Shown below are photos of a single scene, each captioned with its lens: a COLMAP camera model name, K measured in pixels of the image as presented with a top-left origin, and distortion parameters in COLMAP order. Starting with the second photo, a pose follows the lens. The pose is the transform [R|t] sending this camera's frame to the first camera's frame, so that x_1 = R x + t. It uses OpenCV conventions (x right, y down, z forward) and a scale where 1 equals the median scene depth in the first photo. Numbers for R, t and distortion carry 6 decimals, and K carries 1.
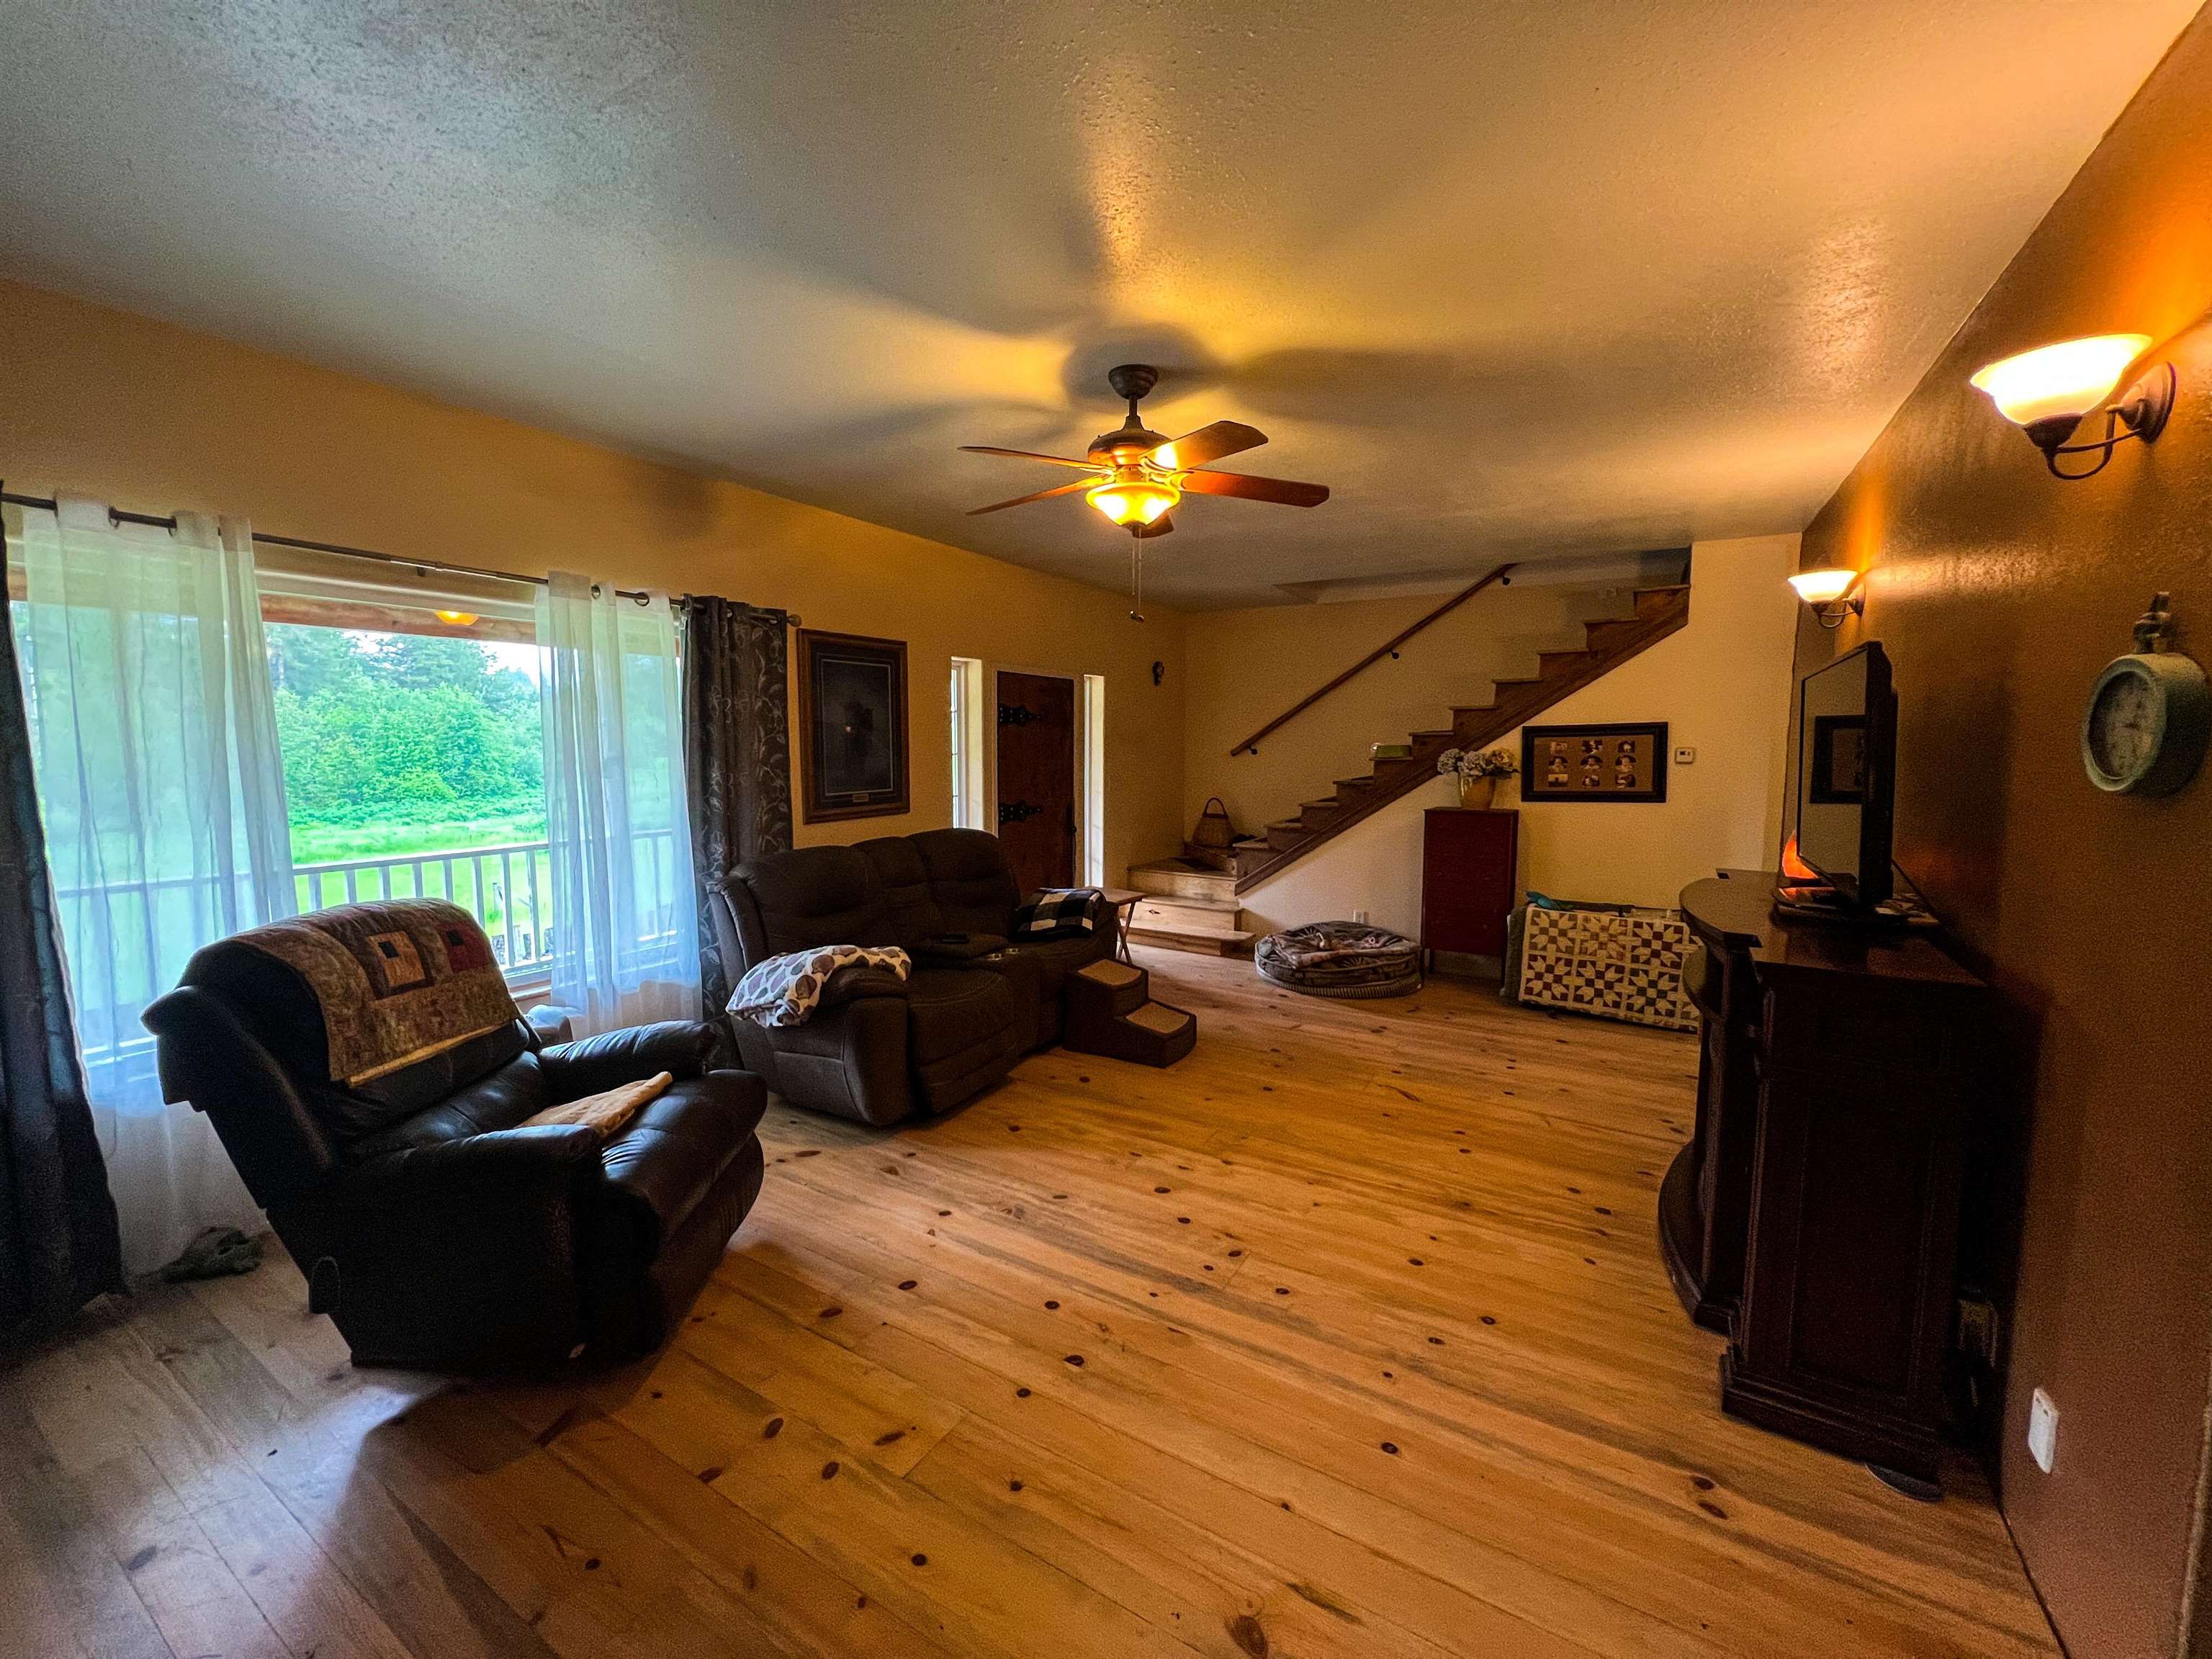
lens RADIAL K [[881.3, 0, 1105.2], [0, 881.3, 821.0], [0, 0, 1]] dist [0.000676, -0.000170]
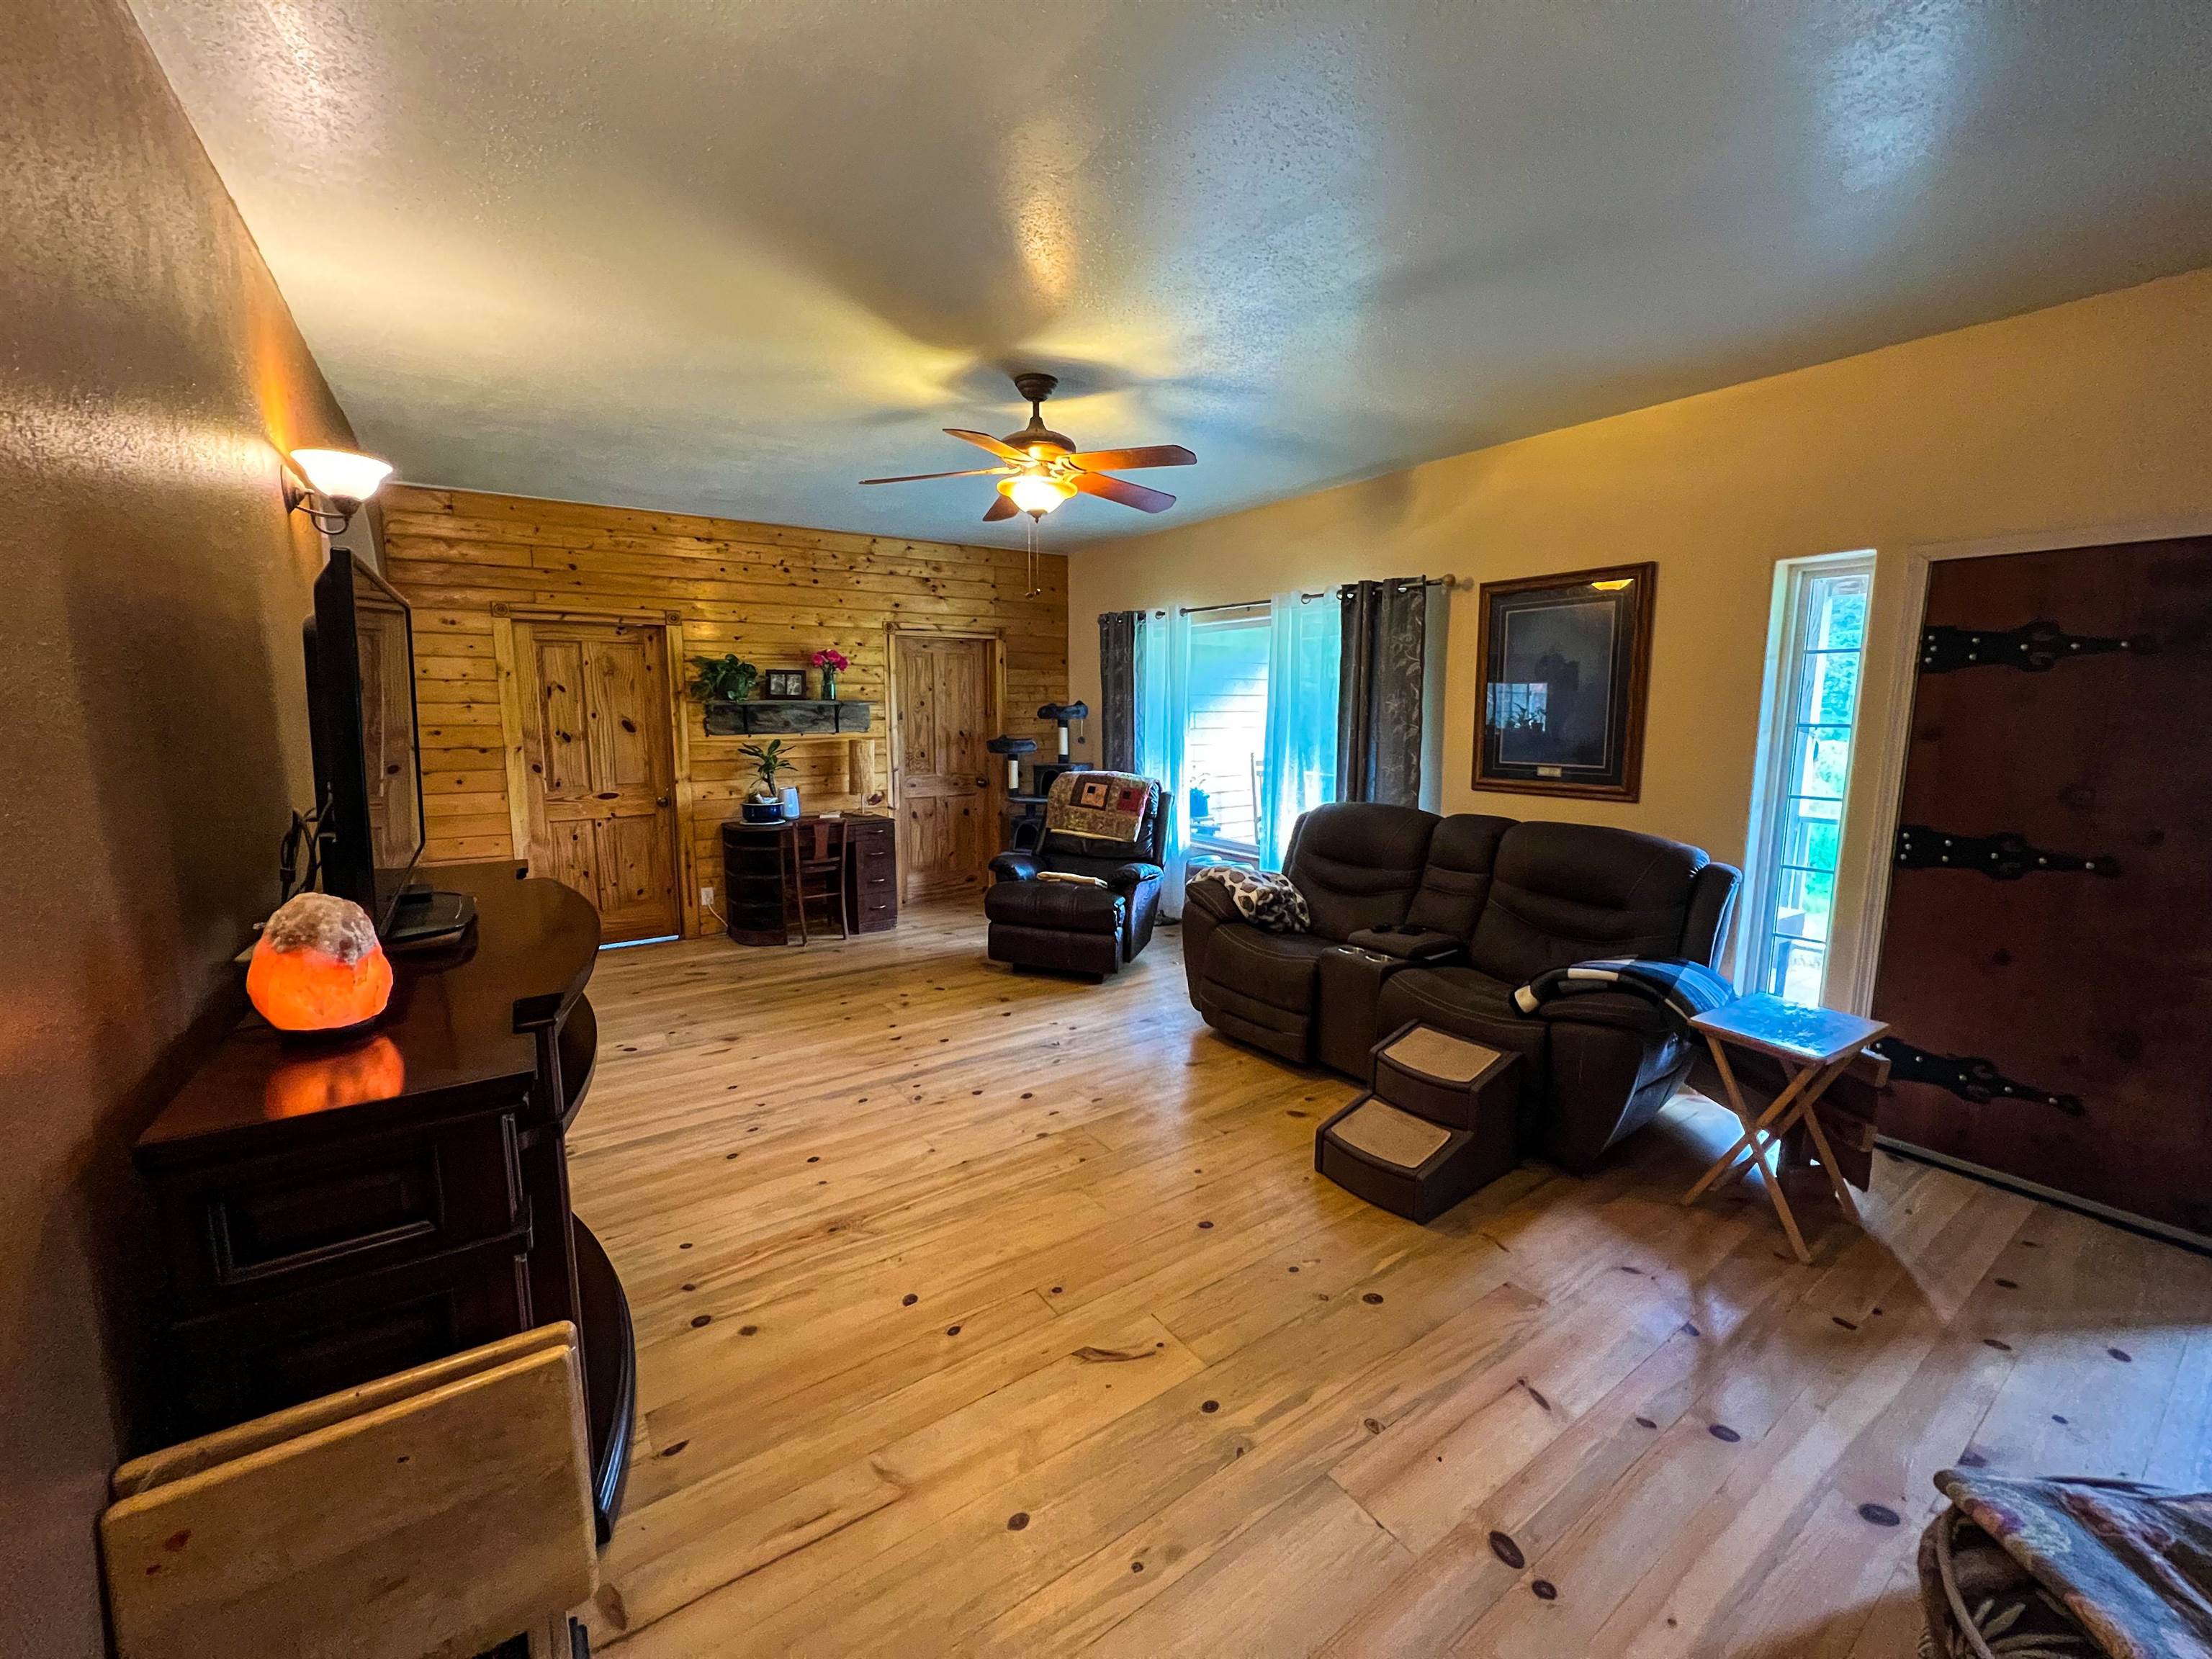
lens RADIAL K [[881.3, 0, 1108.0], [0, 881.3, 824.8], [0, 0, 1]] dist [0.000676, -0.000170]
pose [[-0.408040, 0.123082, -0.904629, 1.045484], [-0.084651, 0.981502, 0.171723, -0.135916], [0.909031, 0.146648, -0.390073, 1.536161]]
